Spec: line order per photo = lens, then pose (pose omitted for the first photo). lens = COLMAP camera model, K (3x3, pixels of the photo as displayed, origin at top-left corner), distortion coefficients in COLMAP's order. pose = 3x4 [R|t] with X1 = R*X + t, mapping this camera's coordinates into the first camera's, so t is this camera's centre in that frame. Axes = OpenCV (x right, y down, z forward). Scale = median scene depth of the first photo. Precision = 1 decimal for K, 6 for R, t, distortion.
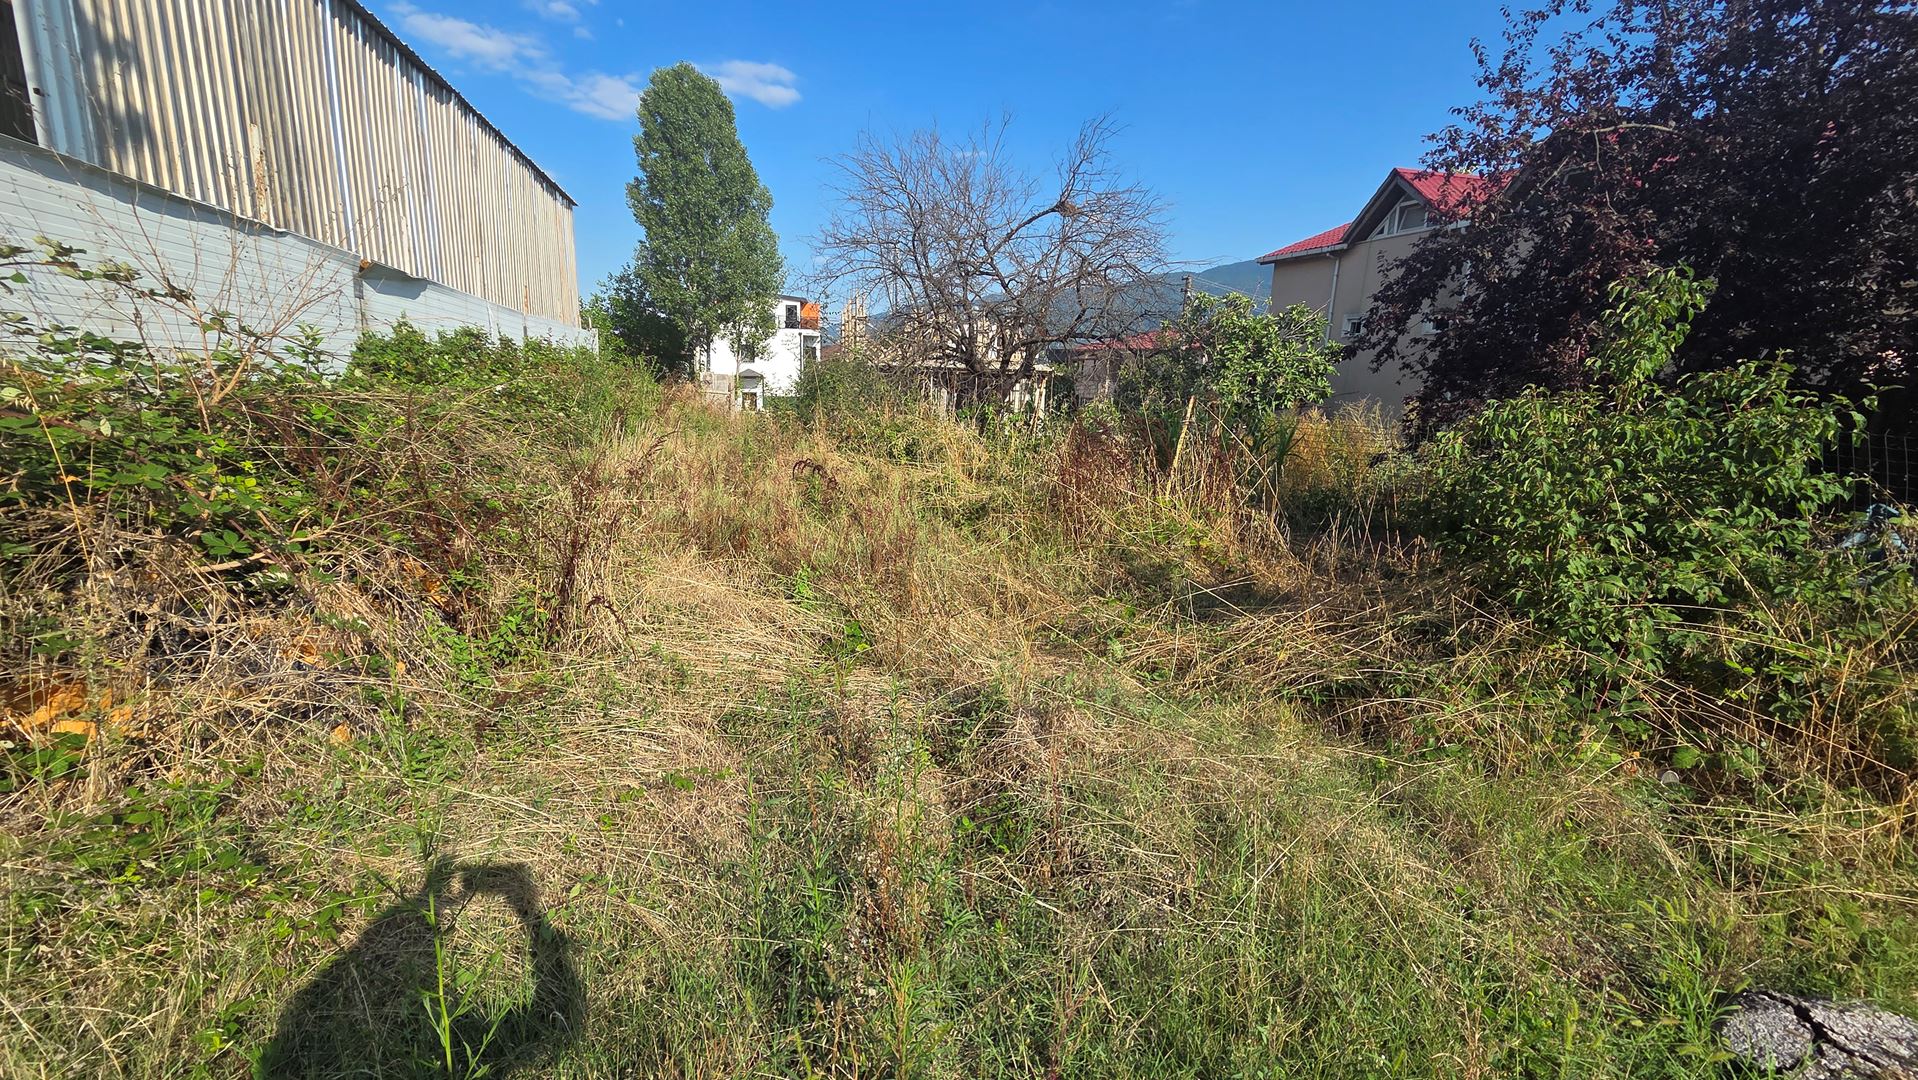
lens RADIAL K [[782.7, 0, 955.9], [0, 782.7, 537.1], [0, 0, 1]] dist [0.003086, -0.000610]
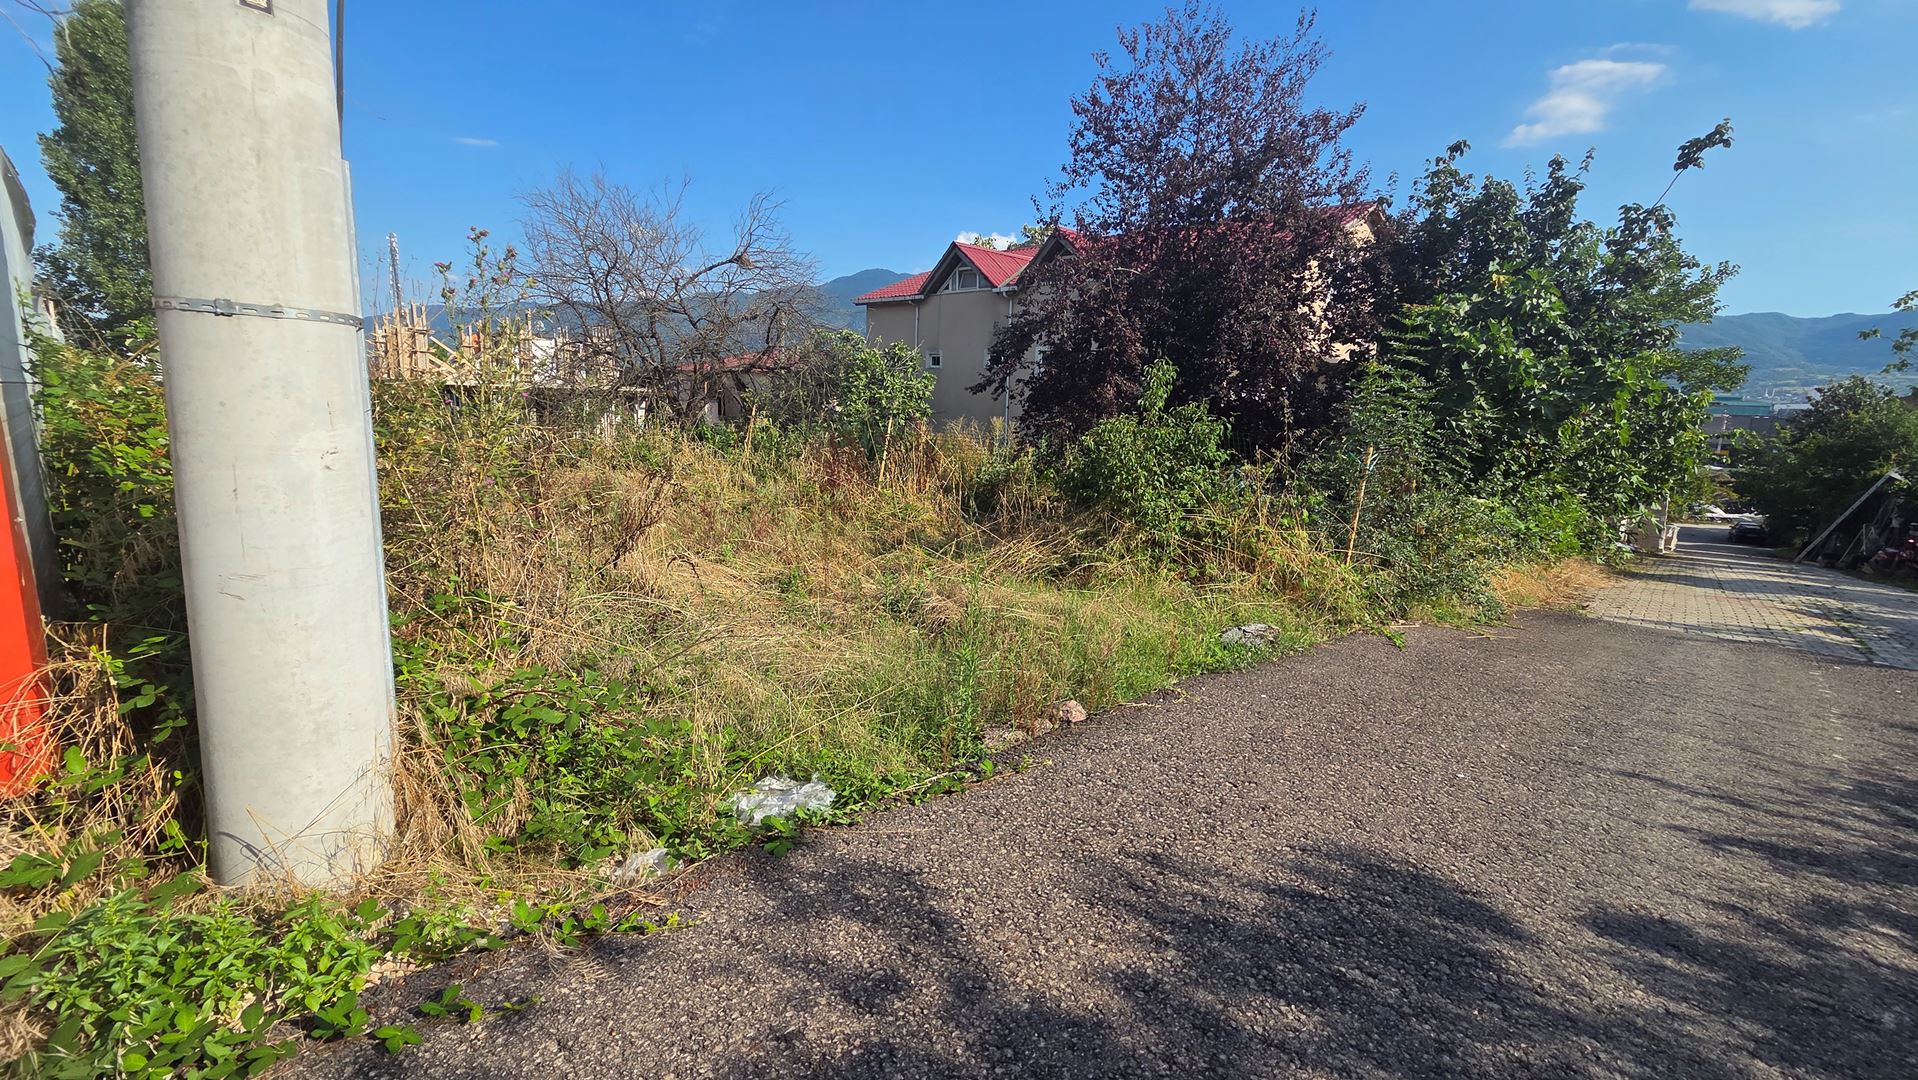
lens RADIAL K [[782.7, 0, 953.6], [0, 782.7, 540.4], [0, 0, 1]] dist [0.003086, -0.000610]
pose [[0.861166, -0.089290, 0.500421, -0.281309], [0.098790, 0.995080, 0.007546, 0.033018], [-0.498632, 0.042938, 0.865750, -0.223430]]
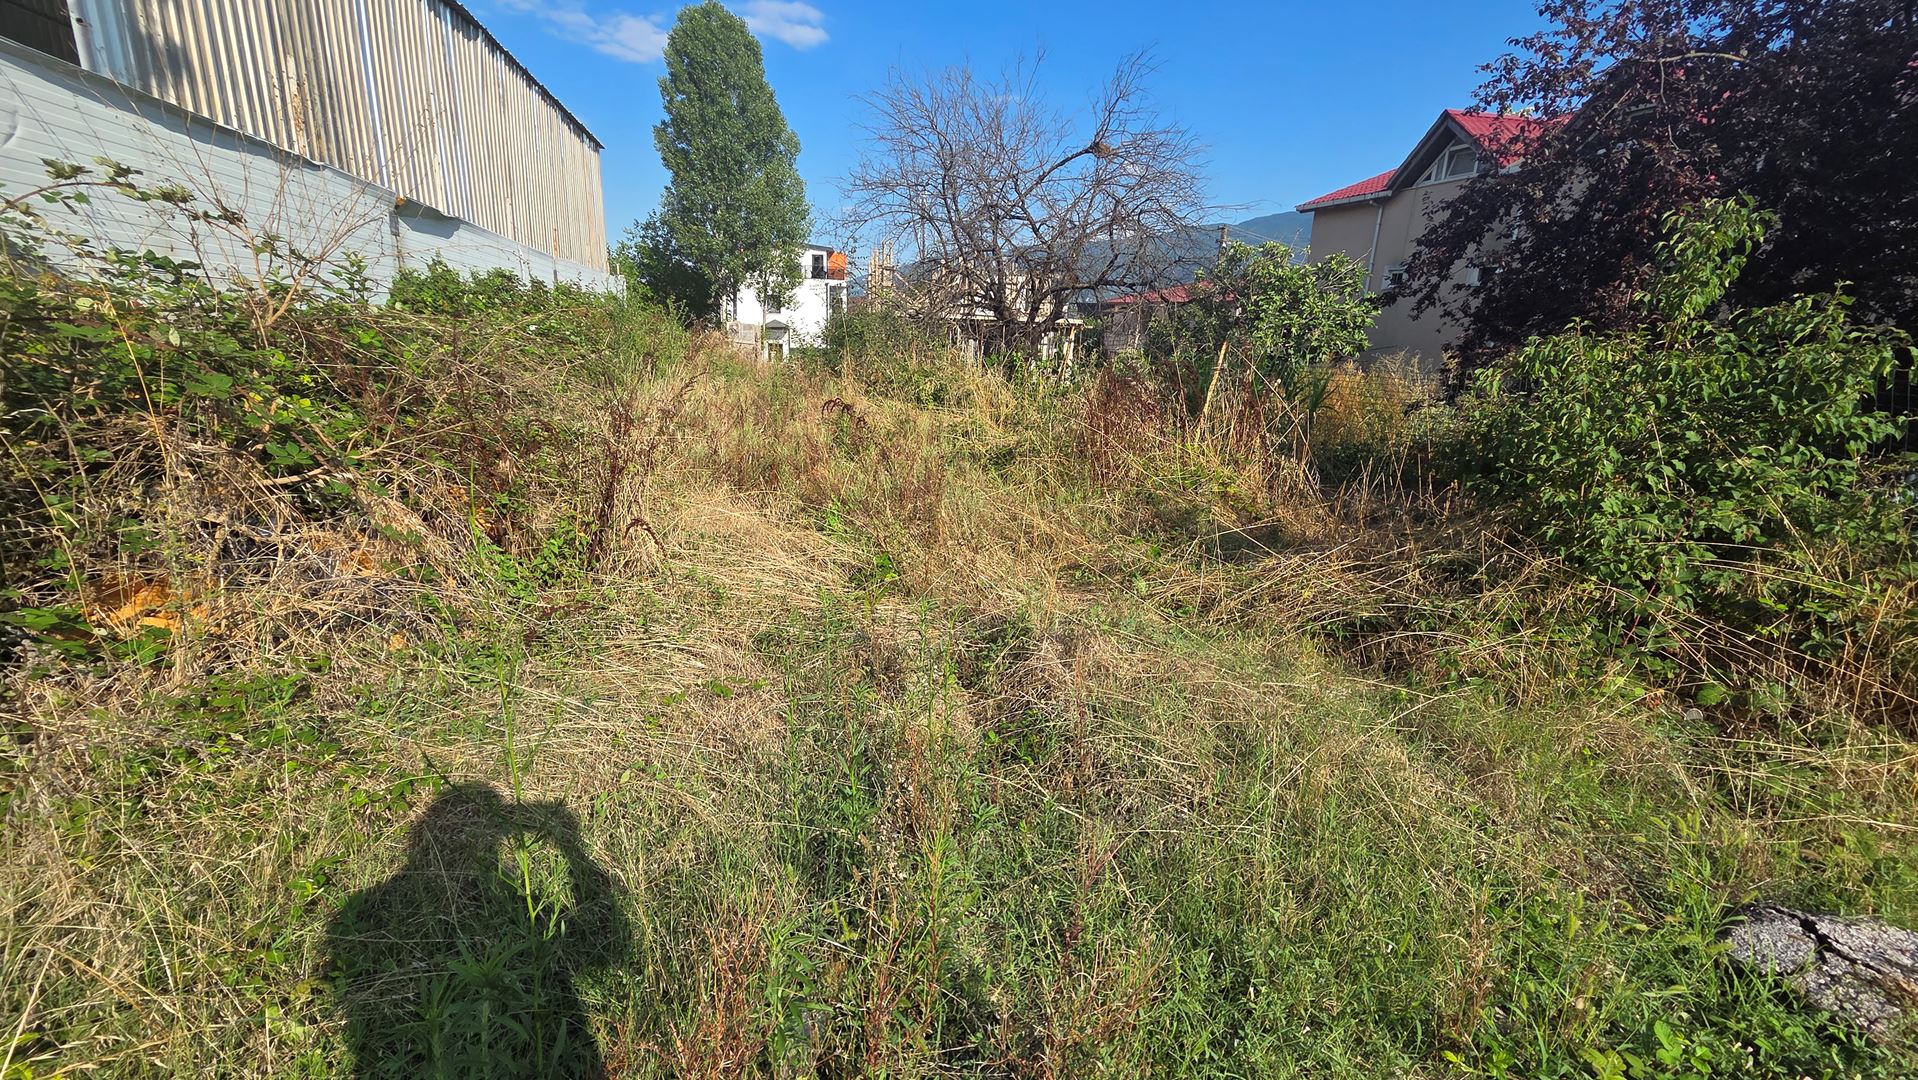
lens RADIAL K [[782.7, 0, 956.4], [0, 782.7, 536.4], [0, 0, 1]] dist [0.003086, -0.000610]
pose [[0.999432, 0.016992, -0.029106, -0.002602], [-0.015374, 0.998372, 0.054927, 0.013174], [0.029992, -0.054448, 0.998066, -0.006251]]
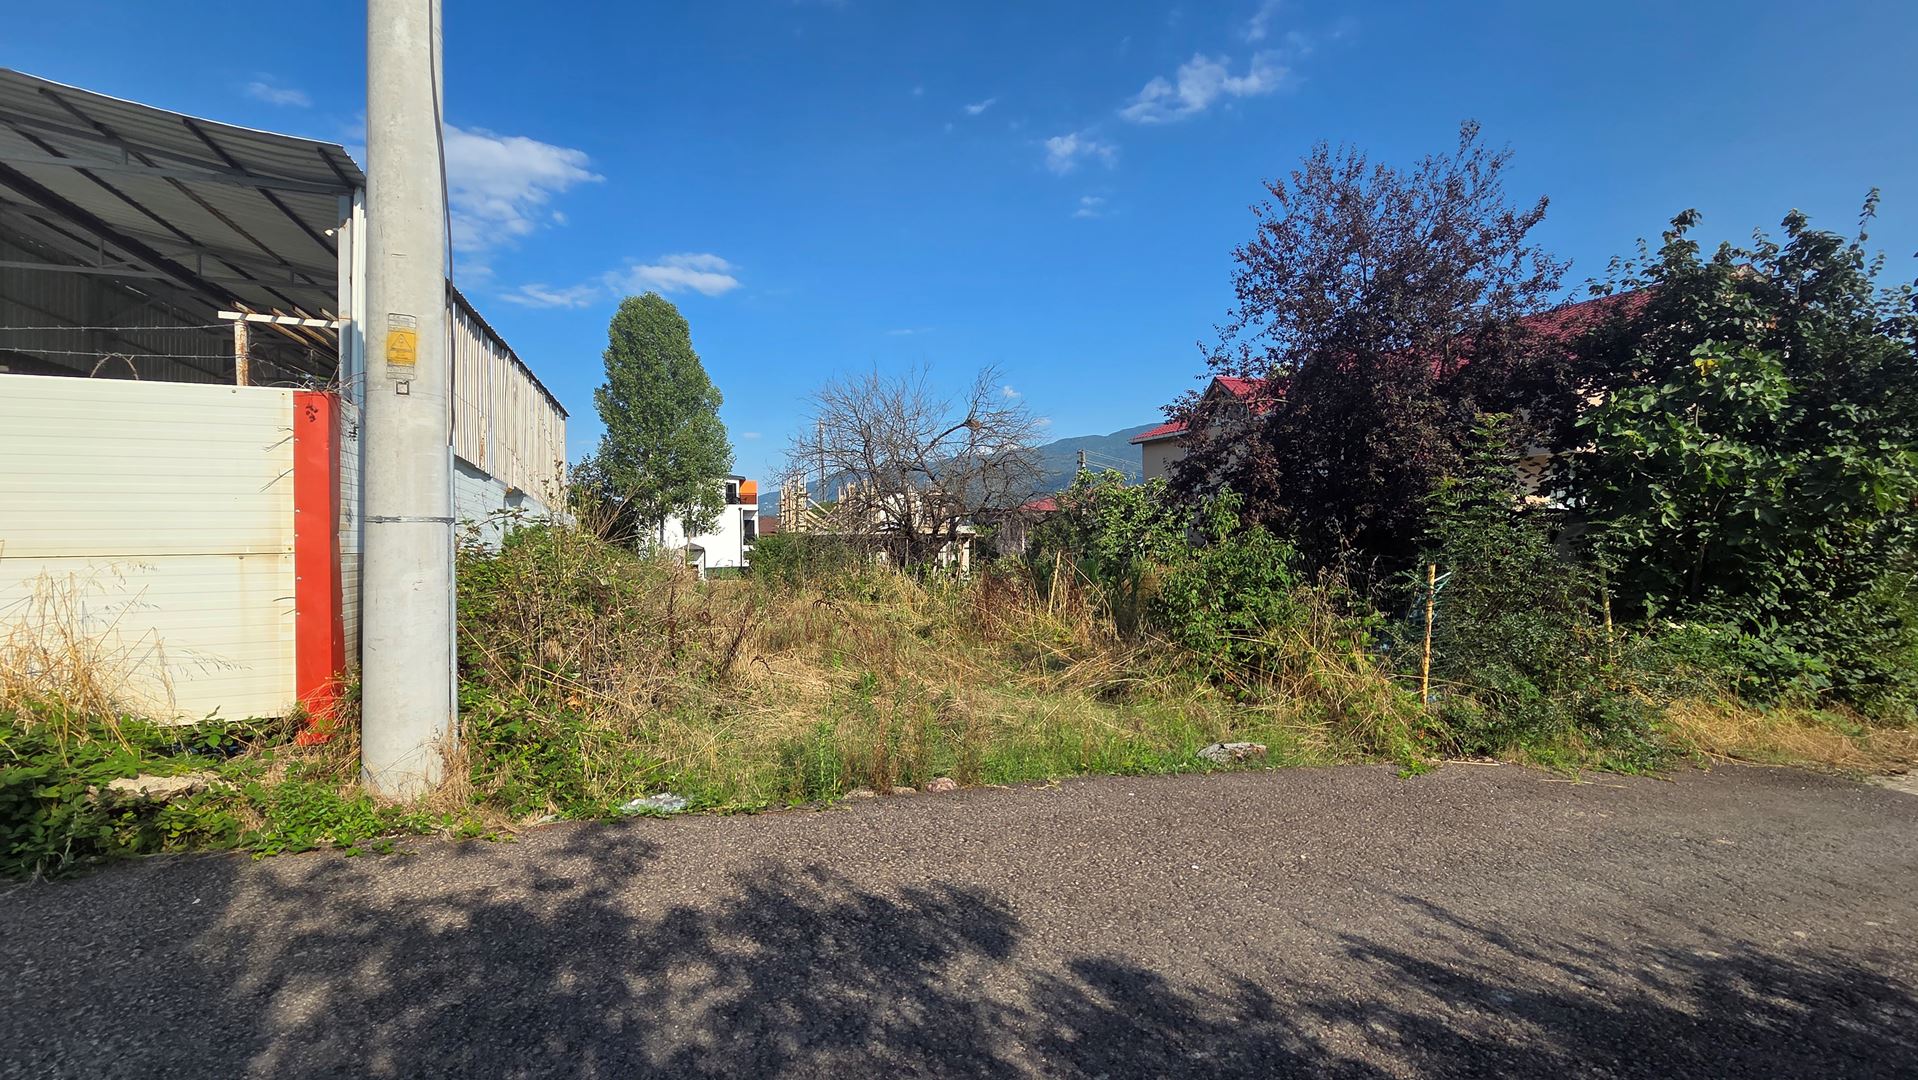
lens RADIAL K [[782.7, 0, 956.8], [0, 782.7, 537.9], [0, 0, 1]] dist [0.003086, -0.000610]
pose [[0.994603, -0.042542, 0.094628, -0.039150], [0.060801, 0.978037, -0.199364, 0.080462], [-0.084069, 0.204041, 0.975346, -0.437394]]
